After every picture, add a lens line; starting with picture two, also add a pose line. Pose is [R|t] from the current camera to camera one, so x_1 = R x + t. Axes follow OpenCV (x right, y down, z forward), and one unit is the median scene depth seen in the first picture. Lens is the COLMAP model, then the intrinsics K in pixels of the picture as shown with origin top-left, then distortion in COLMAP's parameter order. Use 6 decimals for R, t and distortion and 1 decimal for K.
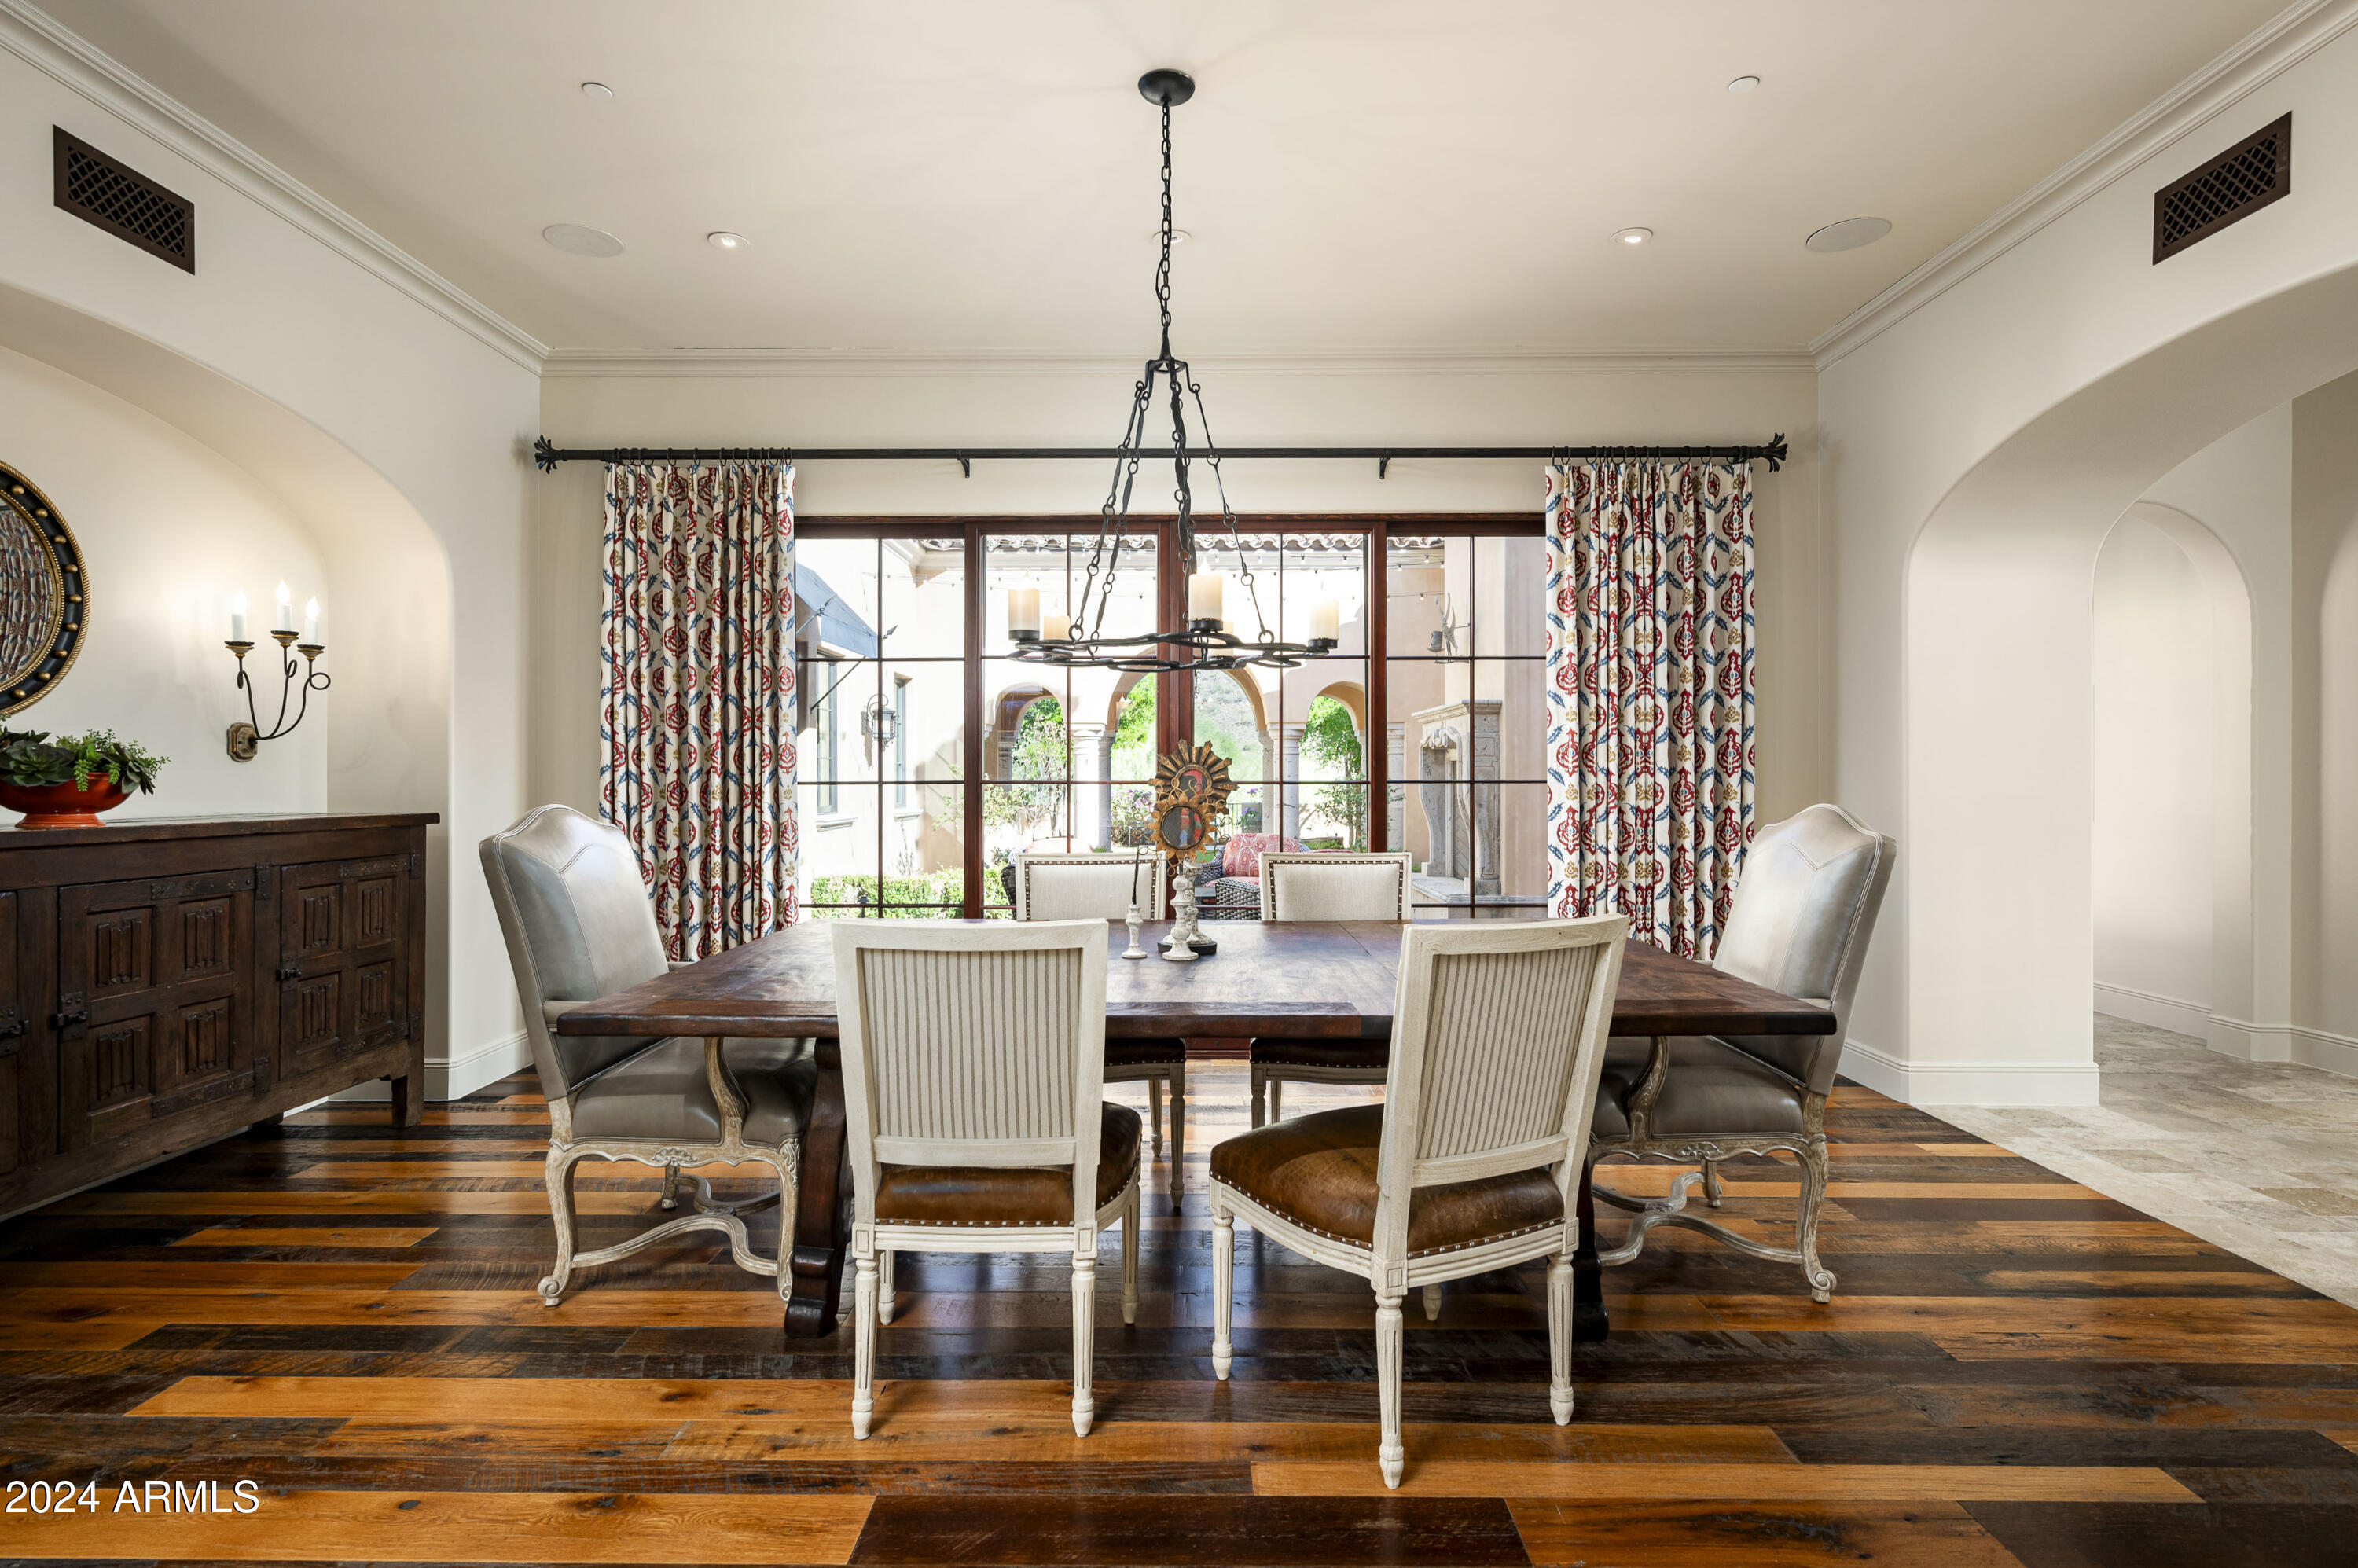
lens RADIAL K [[1182.3, 0, 1179.4], [0, 1182.3, 778.2], [0, 0, 1]] dist [-0.000717, 0.001214]
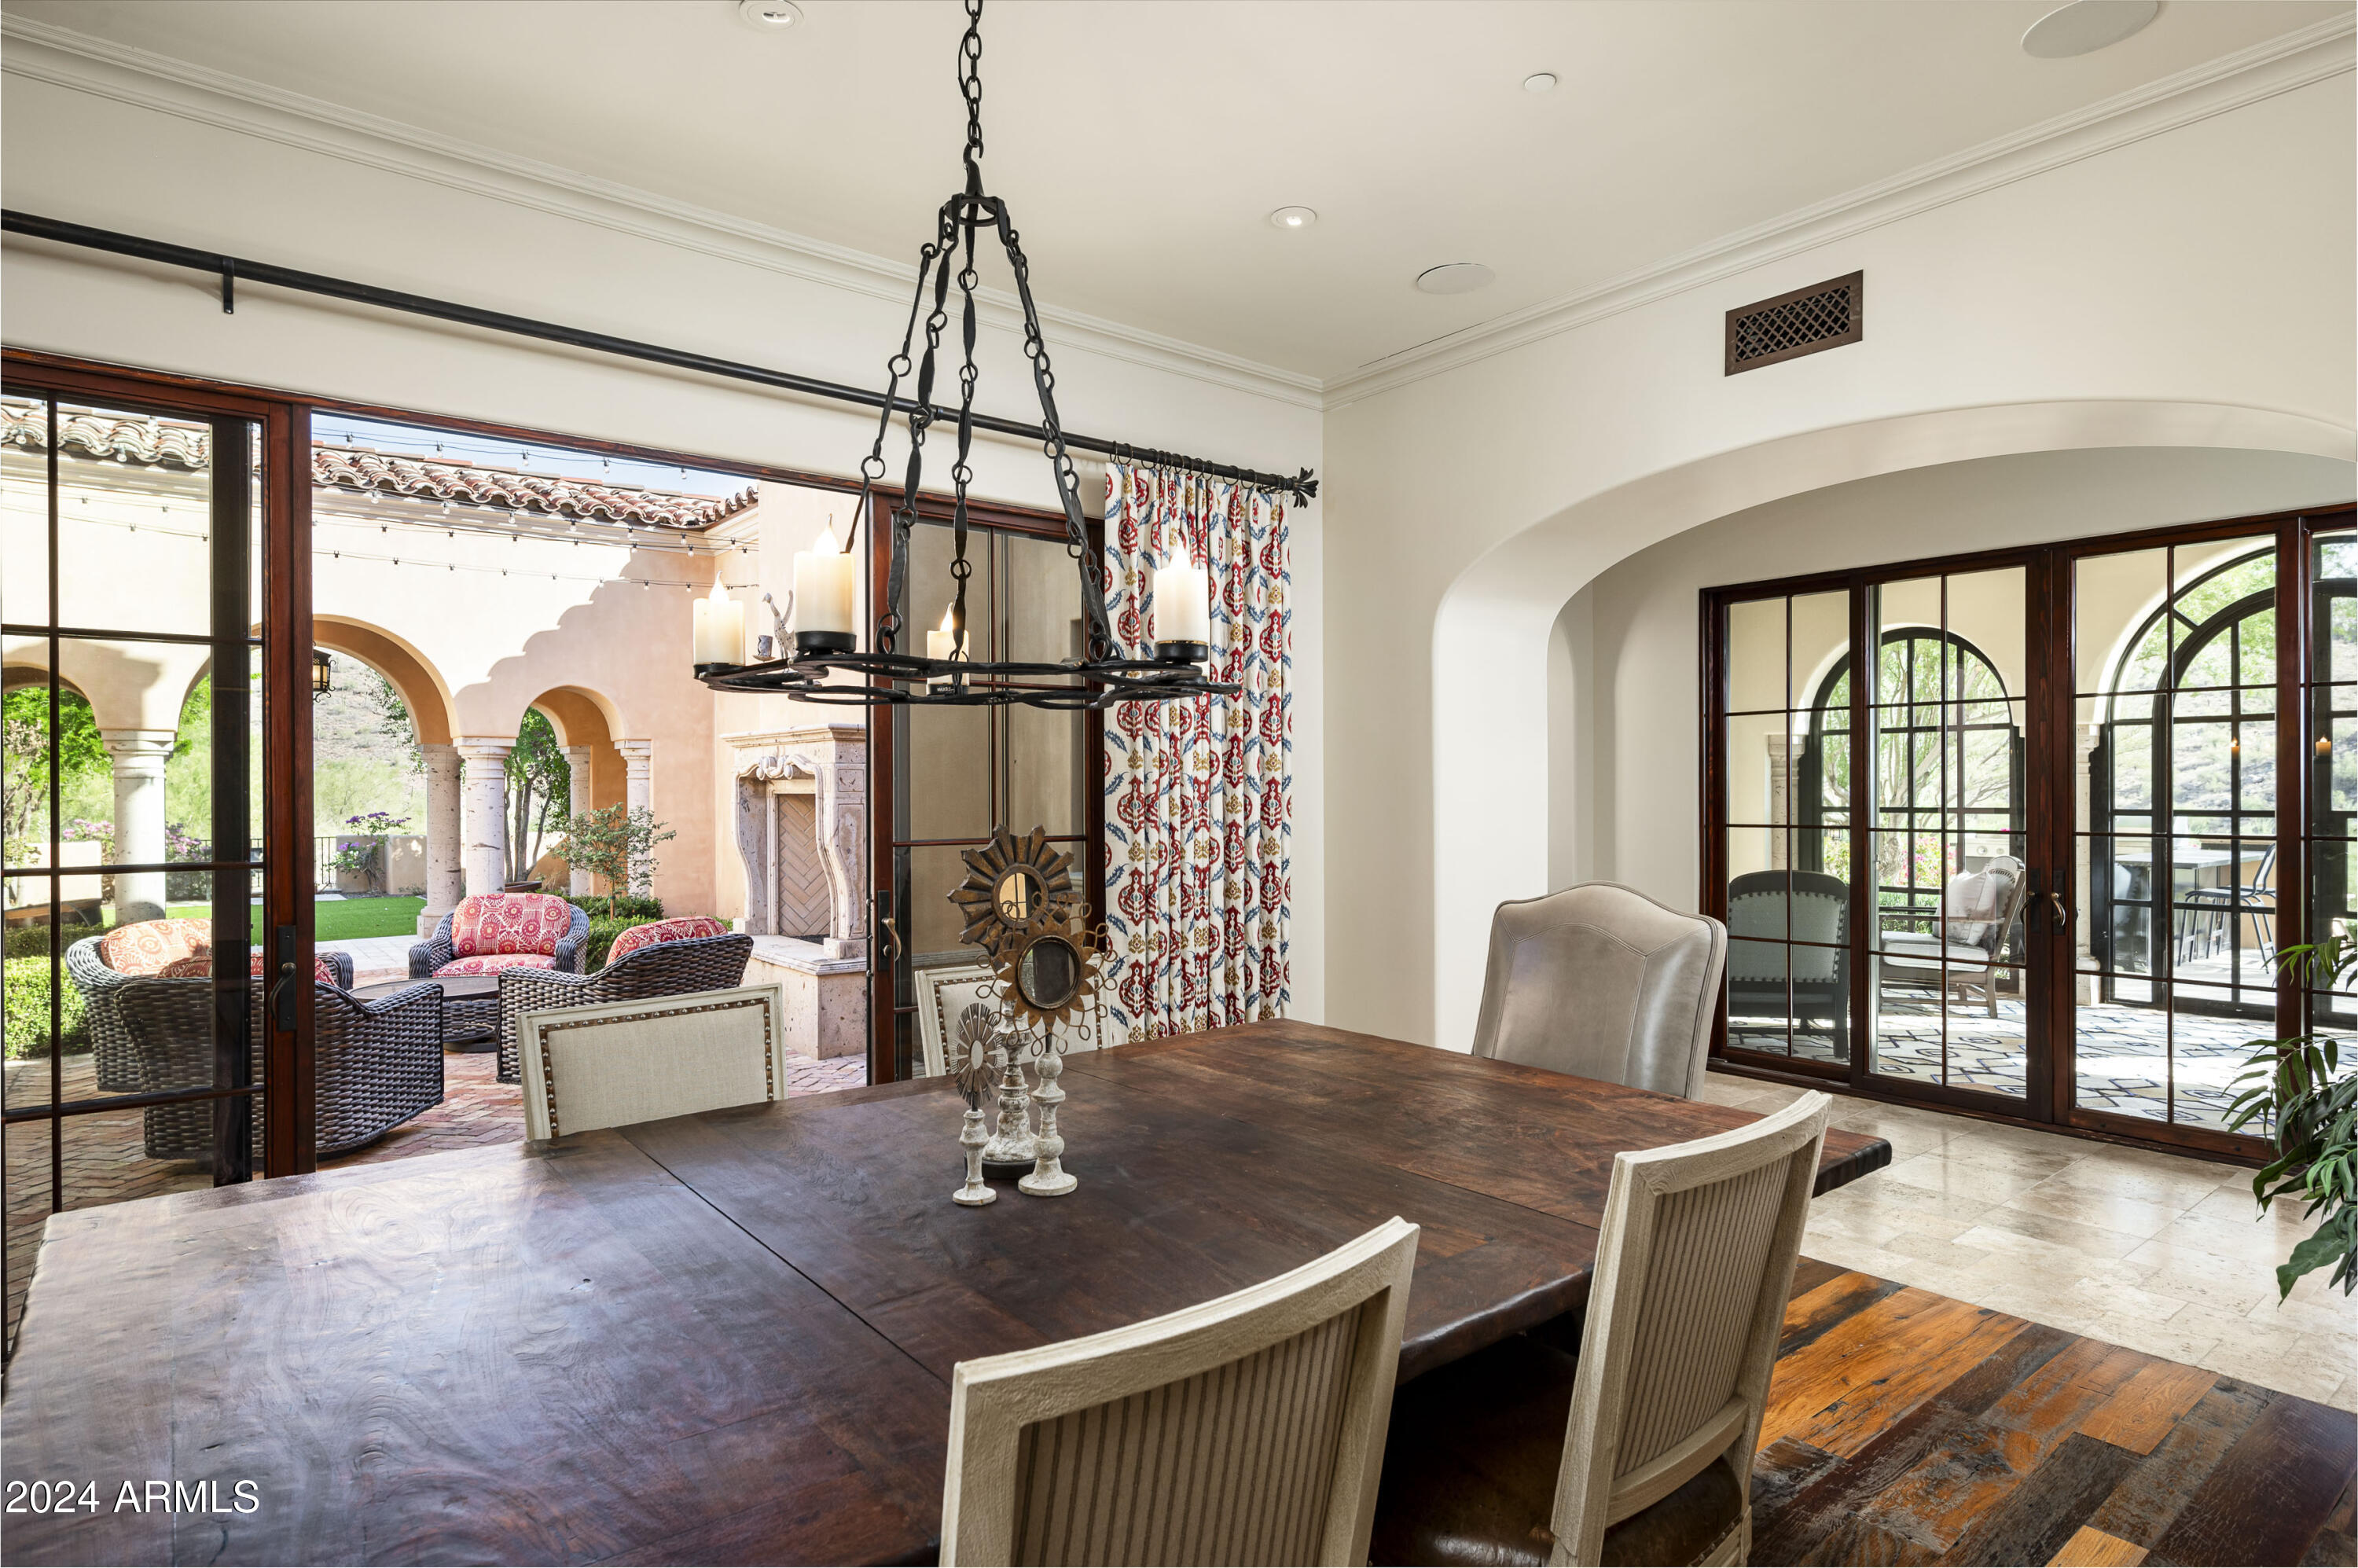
lens RADIAL K [[1266.4, 0, 1180.0], [0, 1266.4, 793.7], [0, 0, 1]] dist [0.004138, -0.000007]
pose [[0.772323, -0.004356, 0.635215, -0.222790], [0.002776, 0.999990, 0.003482, -0.033027], [-0.635224, -0.000926, 0.772327, 0.276914]]
